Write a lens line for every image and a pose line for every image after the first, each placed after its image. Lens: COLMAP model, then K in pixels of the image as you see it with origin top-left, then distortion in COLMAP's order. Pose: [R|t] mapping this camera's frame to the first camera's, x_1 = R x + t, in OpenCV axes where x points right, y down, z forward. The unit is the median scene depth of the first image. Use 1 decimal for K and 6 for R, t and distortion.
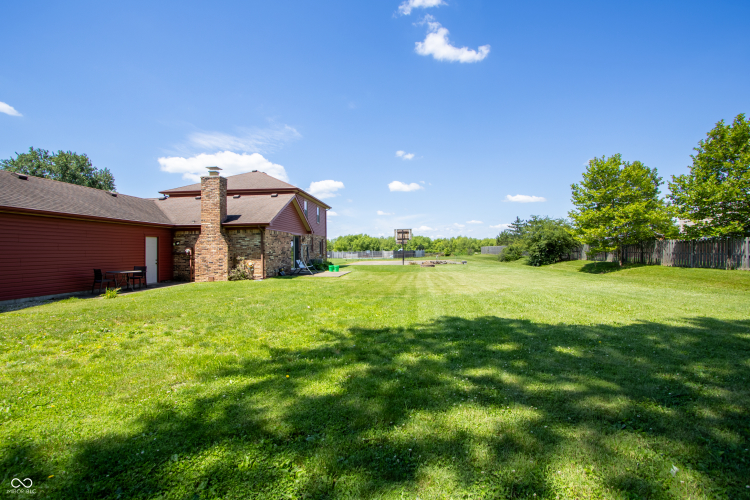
lens RADIAL K [[354.5, 0, 375.0], [0, 354.5, 250.0], [0, 0, 1]] dist [-0.000234, 0.000081]
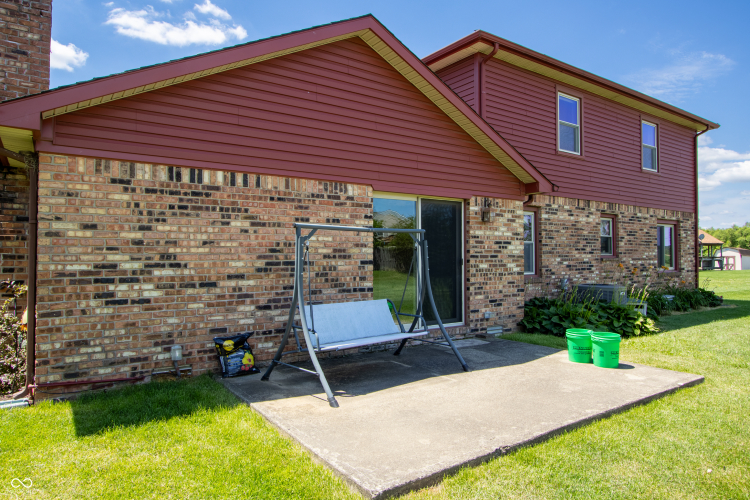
lens RADIAL K [[440.0, 0, 375.0], [0, 440.0, 250.0], [0, 0, 1]] dist [-0.004532, -0.001015]
pose [[0.616848, -0.000565, -0.787082, 0.010109], [-0.001348, 0.999998, -0.001774, -0.003549], [0.787081, 0.002155, 0.616845, 0.965742]]
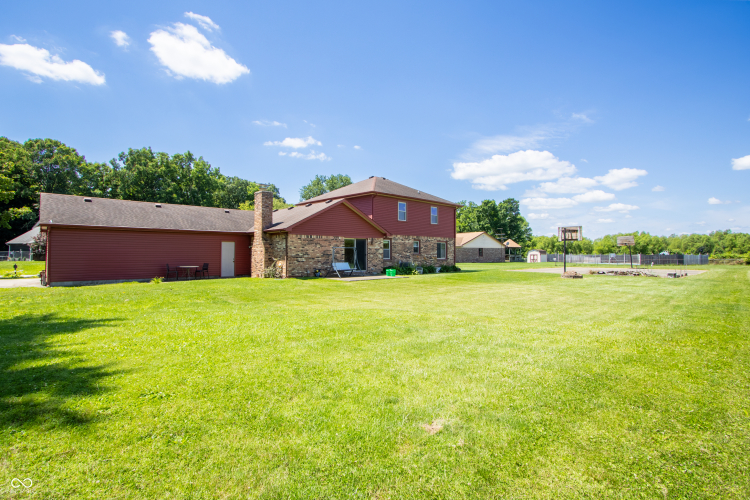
lens RADIAL K [[354.5, 0, 375.0], [0, 354.5, 250.0], [0, 0, 1]] dist [-0.000234, 0.000081]
pose [[0.743066, 0.011458, -0.669120, 0.637782], [-0.012159, 0.999920, 0.003619, -0.015942], [0.669107, 0.005447, 0.743146, 0.333073]]
